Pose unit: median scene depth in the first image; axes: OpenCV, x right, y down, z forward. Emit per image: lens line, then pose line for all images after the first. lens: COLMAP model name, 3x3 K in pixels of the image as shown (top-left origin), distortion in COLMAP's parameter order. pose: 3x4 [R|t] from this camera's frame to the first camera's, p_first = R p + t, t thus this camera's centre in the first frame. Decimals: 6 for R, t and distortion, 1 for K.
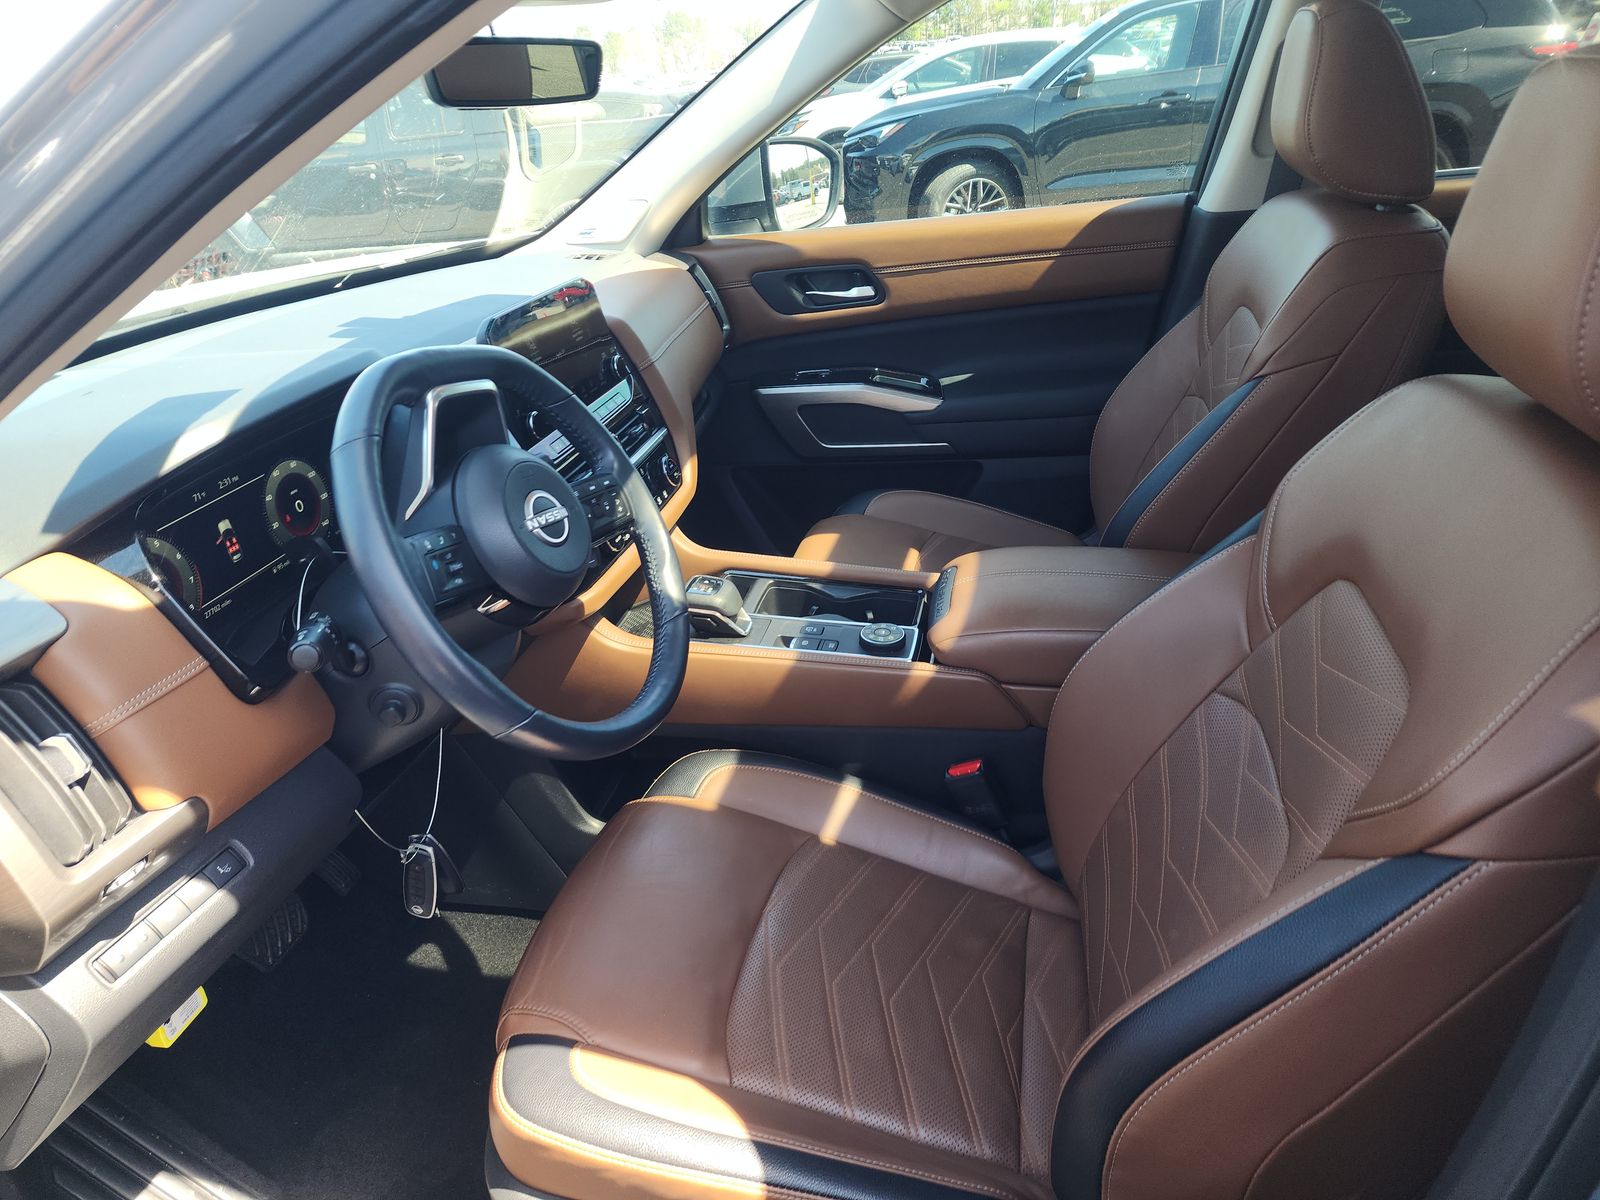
lens RADIAL K [[1081.1, 0, 789.7], [0, 1081.1, 604.3], [0, 0, 1]] dist [0.040783, -0.042131]
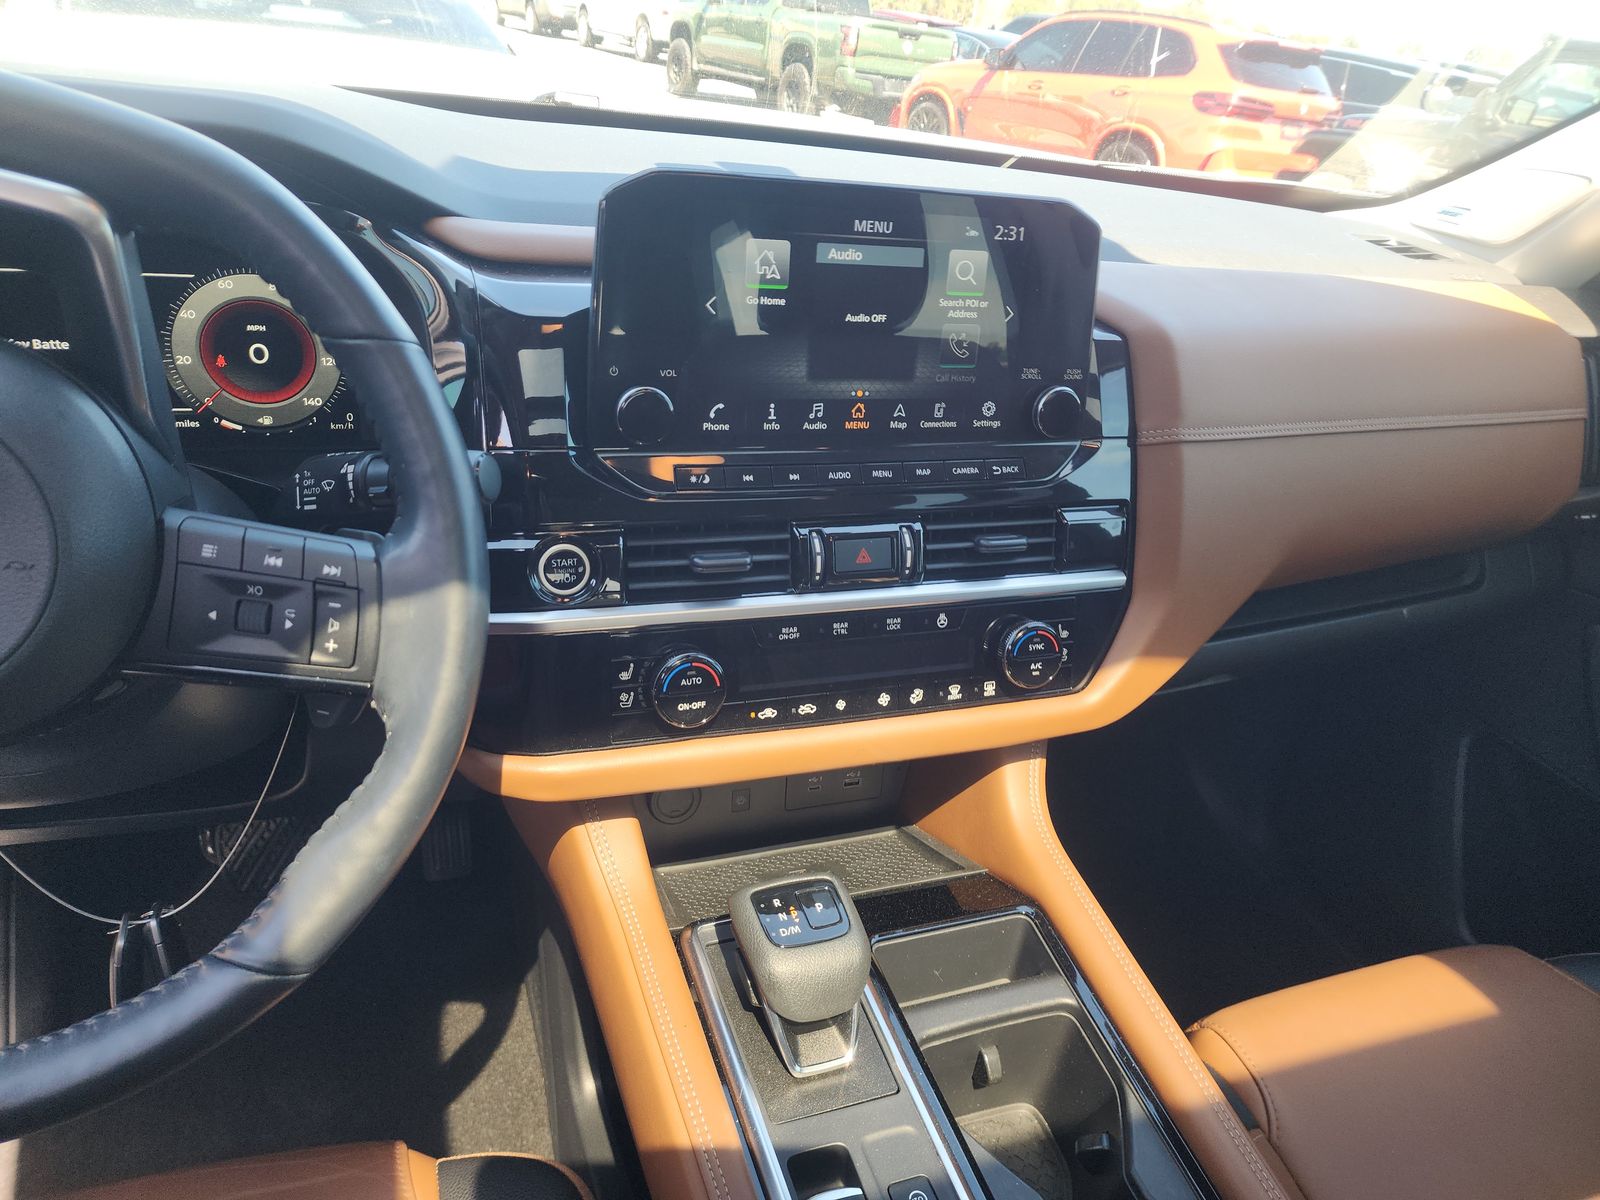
lens RADIAL K [[1081.1, 0, 802.4], [0, 1081.1, 583.6], [0, 0, 1]] dist [0.040783, -0.042131]
pose [[0.525687, 0.505024, -0.684547, 0.098104], [-0.503387, 0.833369, 0.228249, -0.147095], [0.685751, 0.224604, 0.692313, 0.441772]]
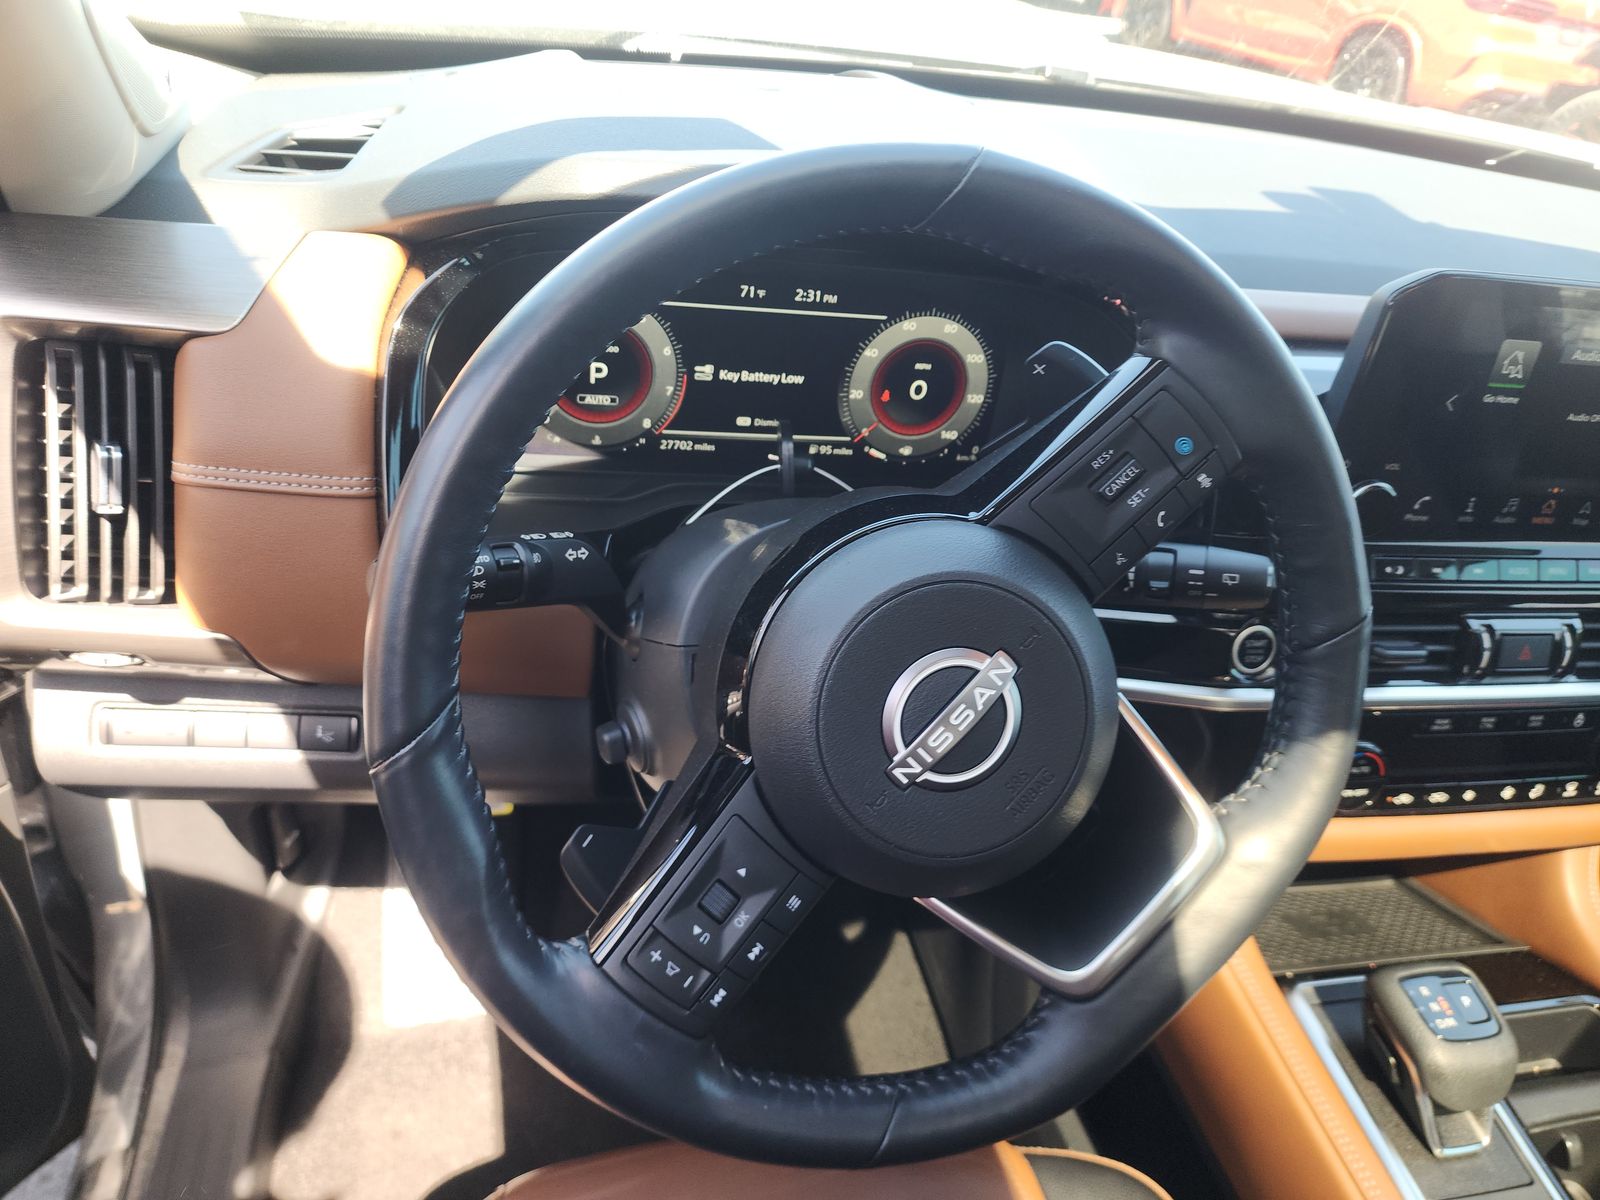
lens RADIAL K [[1081.1, 0, 794.9], [0, 1081.1, 594.8], [0, 0, 1]] dist [0.040783, -0.042131]
pose [[0.381605, 0.625774, -0.680283, 0.010147], [-0.546116, 0.746425, 0.380272, -0.108141], [0.745744, 0.226399, 0.626585, 0.315445]]
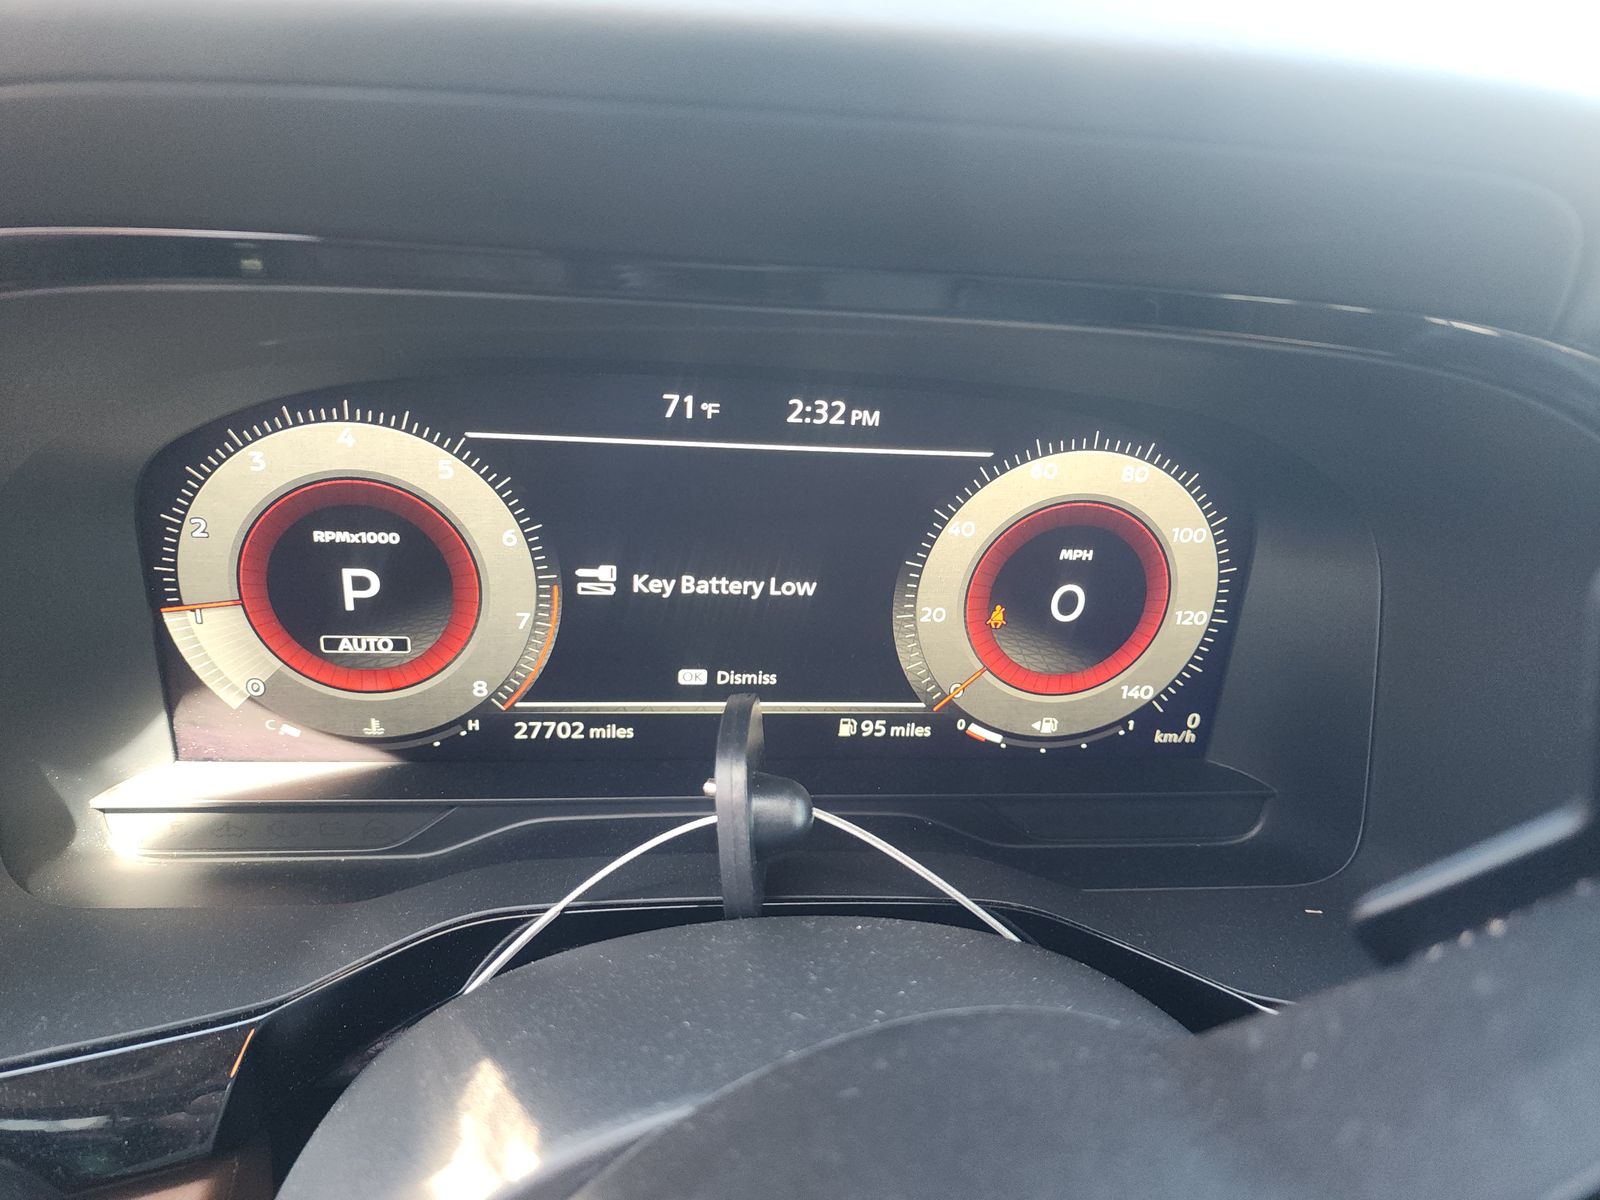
lens RADIAL K [[1081.1, 0, 801.0], [0, 1081.1, 601.9], [0, 0, 1]] dist [0.040783, -0.042131]
pose [[0.294422, 0.513002, -0.806316, -0.127647], [-0.494531, 0.803750, 0.330794, -0.081878], [0.817774, 0.301356, 0.490337, 0.430809]]
